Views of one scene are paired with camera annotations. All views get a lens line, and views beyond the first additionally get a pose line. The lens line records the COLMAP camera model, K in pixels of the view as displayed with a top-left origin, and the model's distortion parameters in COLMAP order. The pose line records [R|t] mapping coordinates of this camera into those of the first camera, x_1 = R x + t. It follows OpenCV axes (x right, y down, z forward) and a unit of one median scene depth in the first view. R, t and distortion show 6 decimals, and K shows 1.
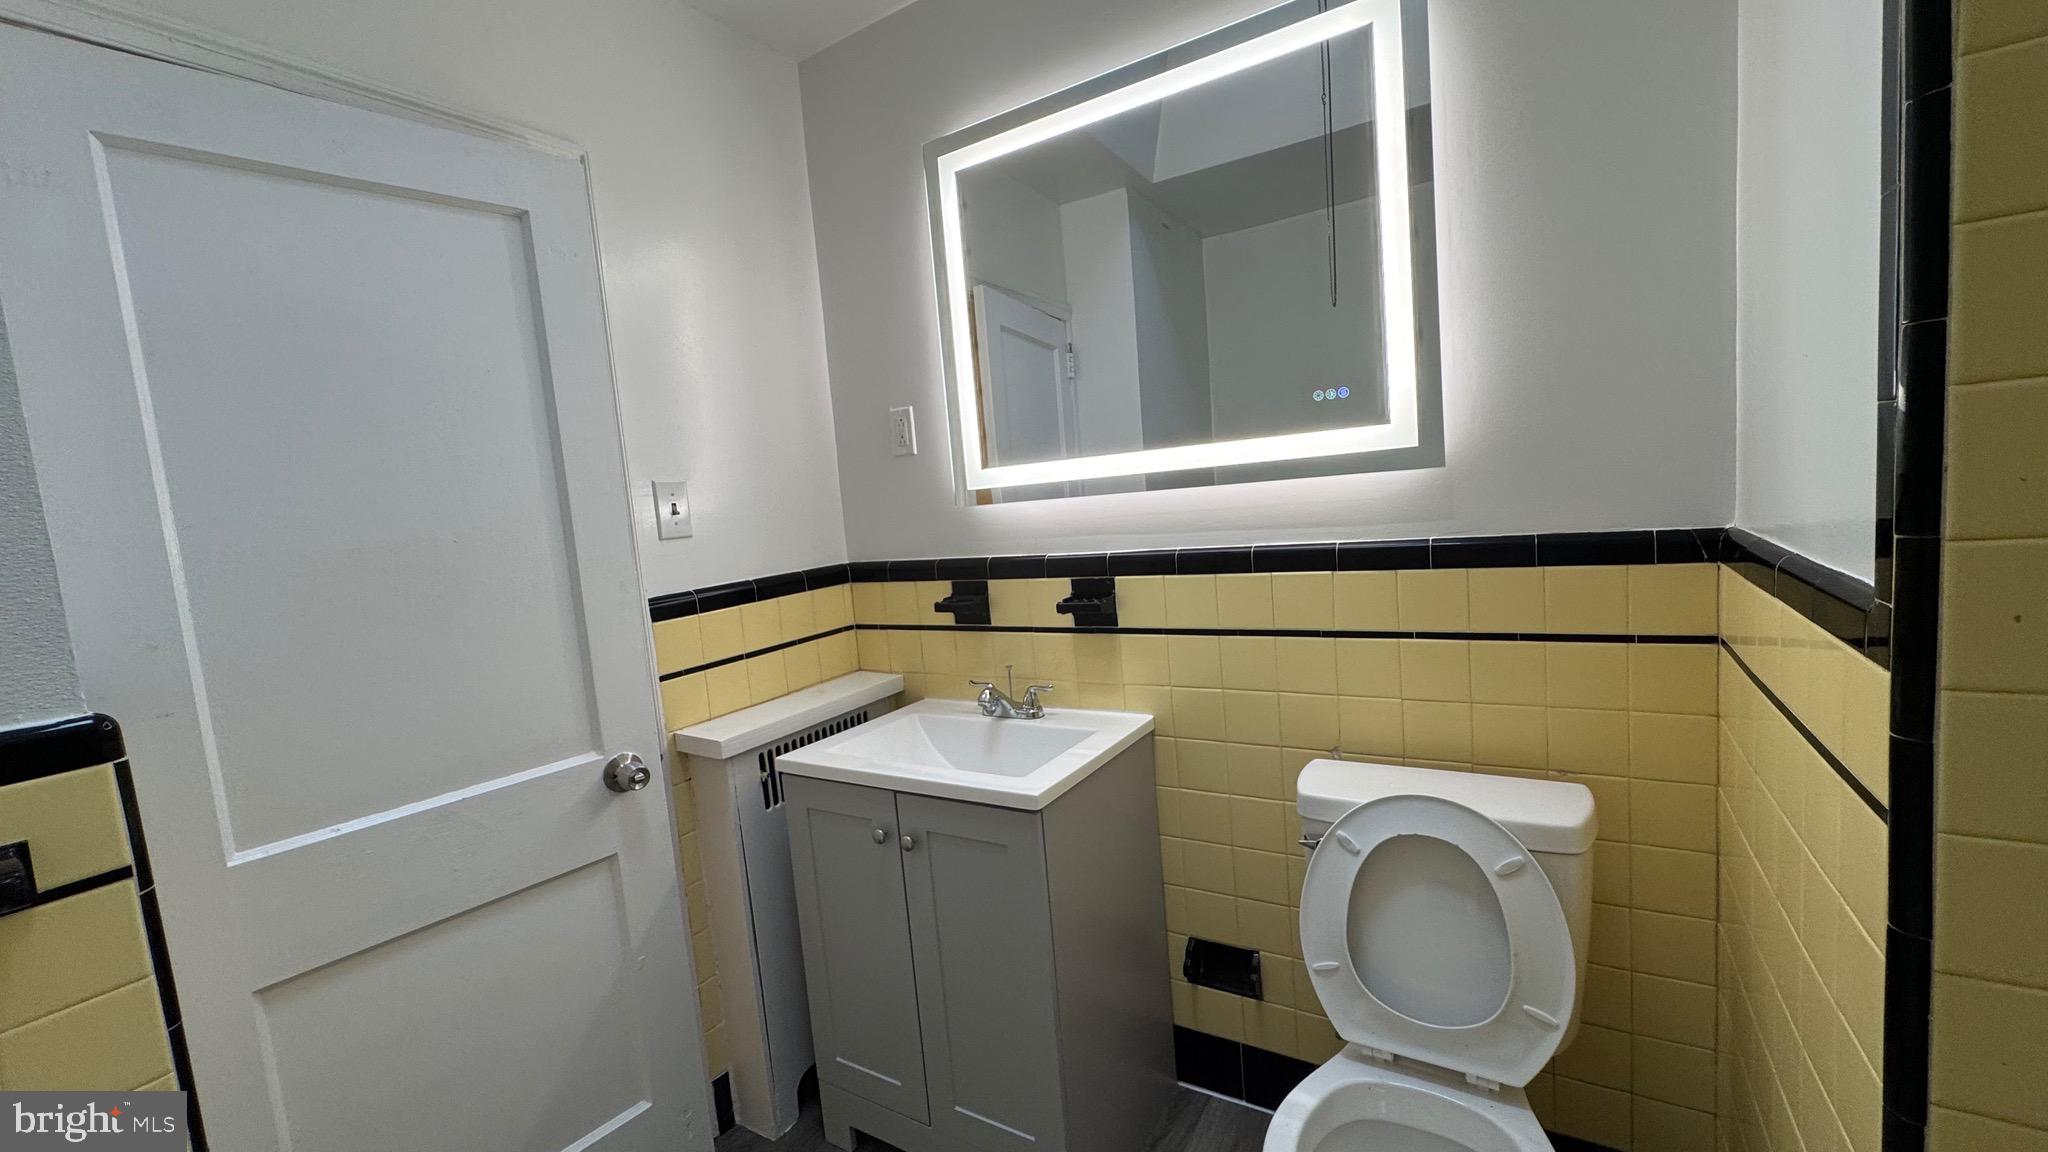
lens RADIAL K [[809.0, 0, 1015.5], [0, 809.0, 572.9], [0, 0, 1]] dist [0.001771, 0.000106]
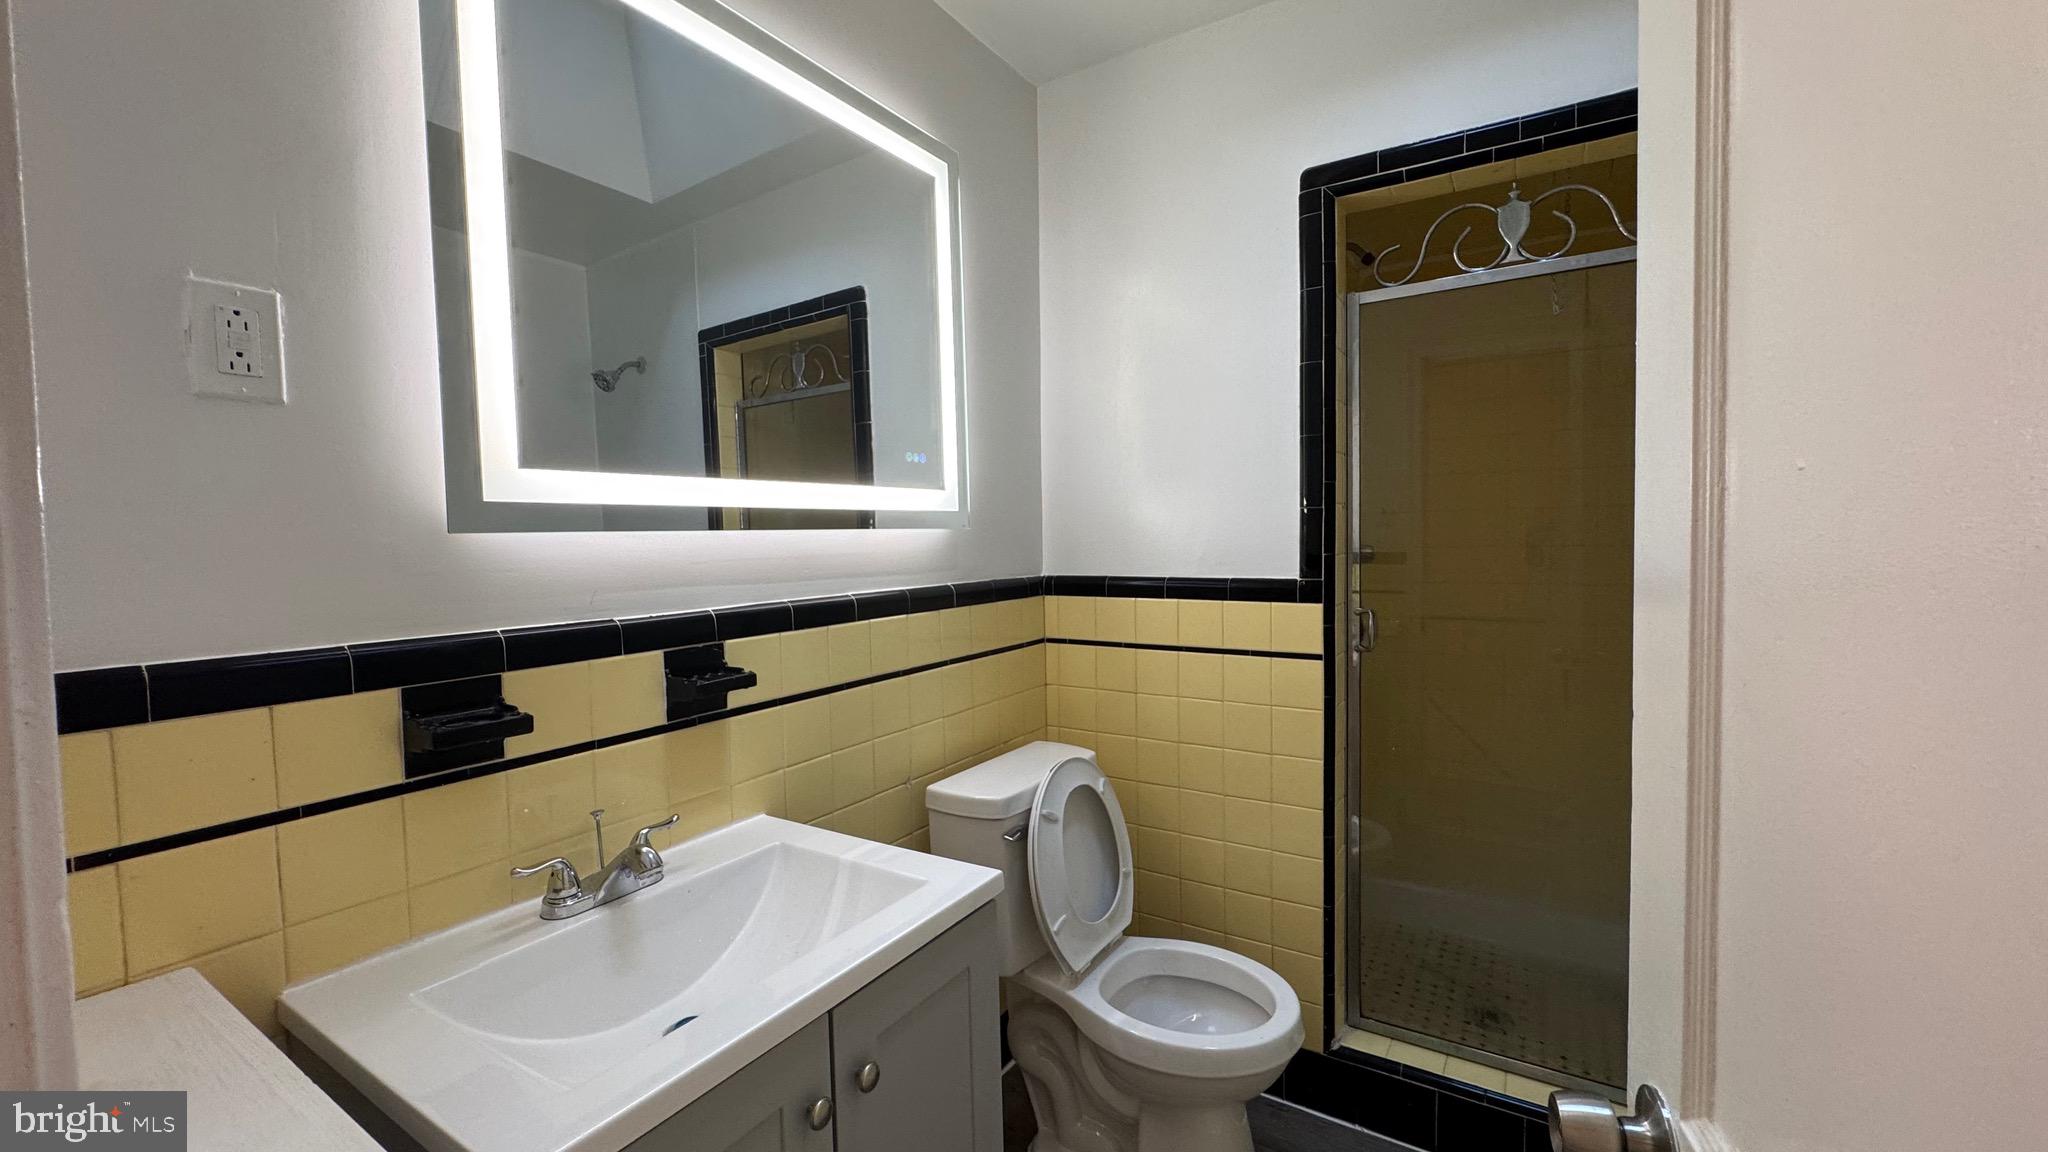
lens RADIAL K [[809.0, 0, 1014.9], [0, 809.0, 581.8], [0, 0, 1]] dist [0.001771, 0.000106]
pose [[0.028185, 0.033563, 0.999039, -0.610452], [0.118538, 0.992272, -0.036680, 0.009367], [-0.992549, 0.119458, 0.023988, 0.702627]]
